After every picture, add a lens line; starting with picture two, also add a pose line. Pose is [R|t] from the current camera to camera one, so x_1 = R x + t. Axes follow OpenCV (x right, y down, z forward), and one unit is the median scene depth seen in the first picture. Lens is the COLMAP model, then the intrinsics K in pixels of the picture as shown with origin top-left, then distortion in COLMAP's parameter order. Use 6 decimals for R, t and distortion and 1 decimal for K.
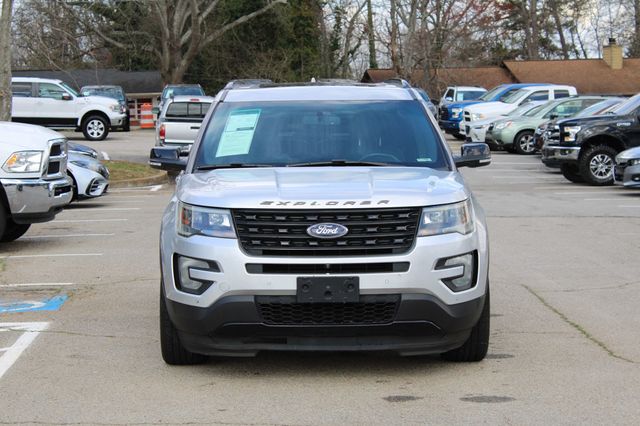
lens RADIAL K [[1559.3, 0, 320.1], [0, 1559.3, 213.8], [0, 0, 1]] dist [0.105603, 0.000000]
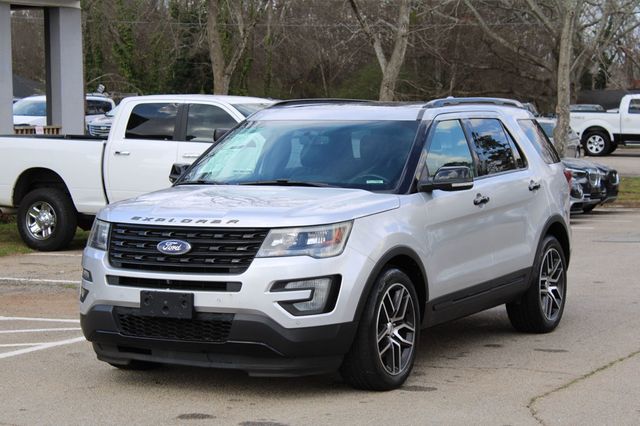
lens RADIAL K [[1559.3, 0, 319.3], [0, 1559.3, 212.5], [0, 0, 1]] dist [0.105603, 0.000000]
pose [[0.881036, 0.036749, -0.471619, 0.567196], [-0.040914, 0.999162, 0.001423, -0.017256], [0.471276, 0.018042, 0.881801, 0.138699]]
